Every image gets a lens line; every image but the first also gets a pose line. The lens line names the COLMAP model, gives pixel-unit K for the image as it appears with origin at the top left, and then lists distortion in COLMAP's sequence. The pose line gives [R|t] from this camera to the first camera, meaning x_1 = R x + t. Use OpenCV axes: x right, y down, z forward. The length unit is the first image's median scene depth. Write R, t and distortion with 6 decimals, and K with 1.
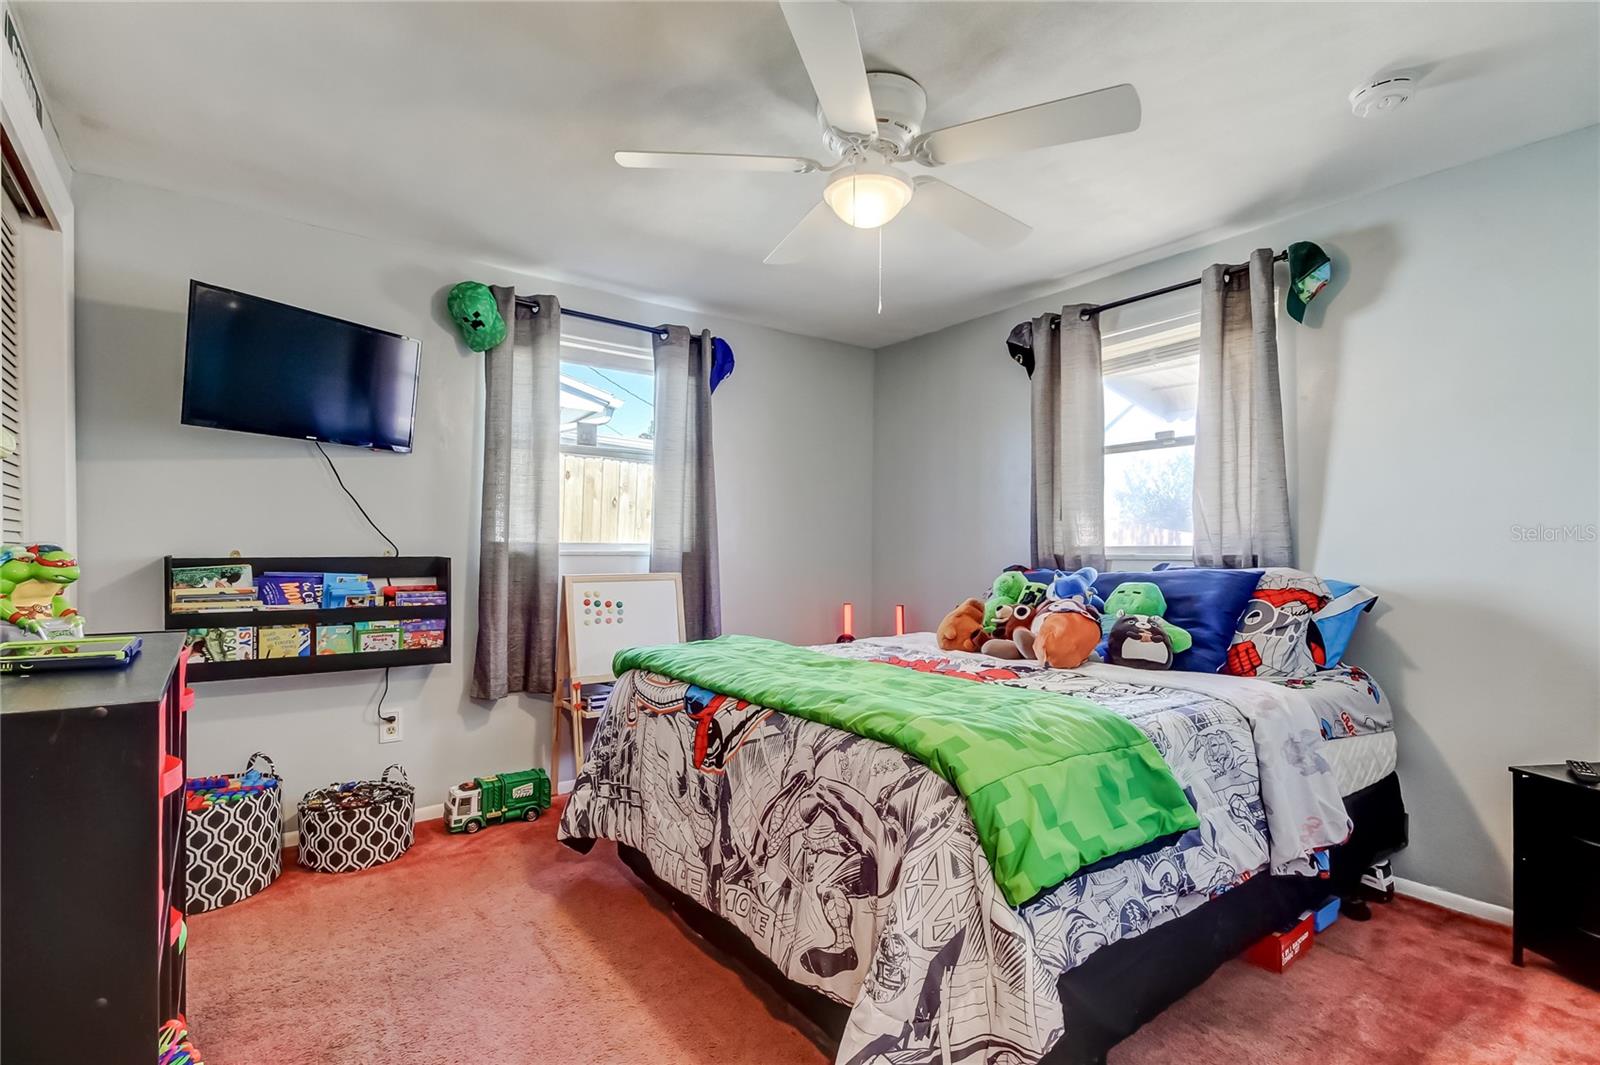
lens RADIAL K [[740.1, 0, 808.3], [0, 740.1, 564.5], [0, 0, 1]] dist [0.024024, -0.000005]
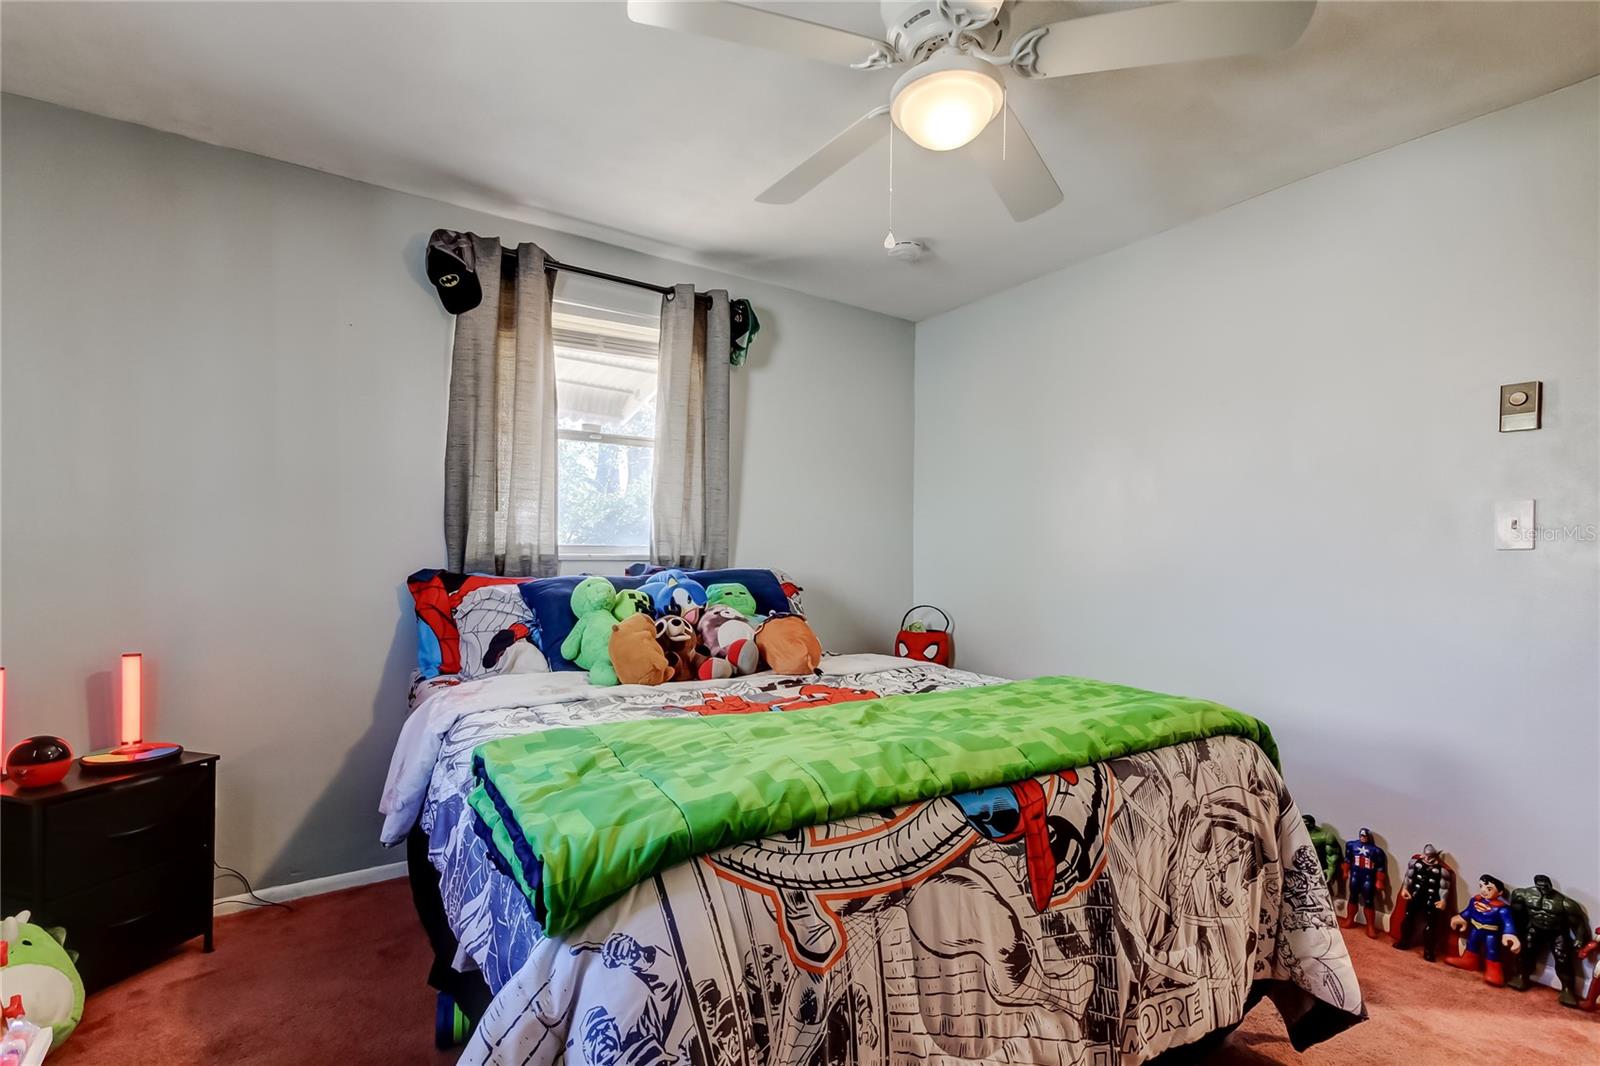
lens RADIAL K [[740.1, 0, 808.3], [0, 740.1, 565.0], [0, 0, 1]] dist [0.024024, -0.000005]
pose [[0.068747, -0.014340, 0.997531, -0.786854], [0.006952, 0.999879, 0.013895, -0.020822], [-0.997610, 0.005980, 0.068838, 1.171105]]
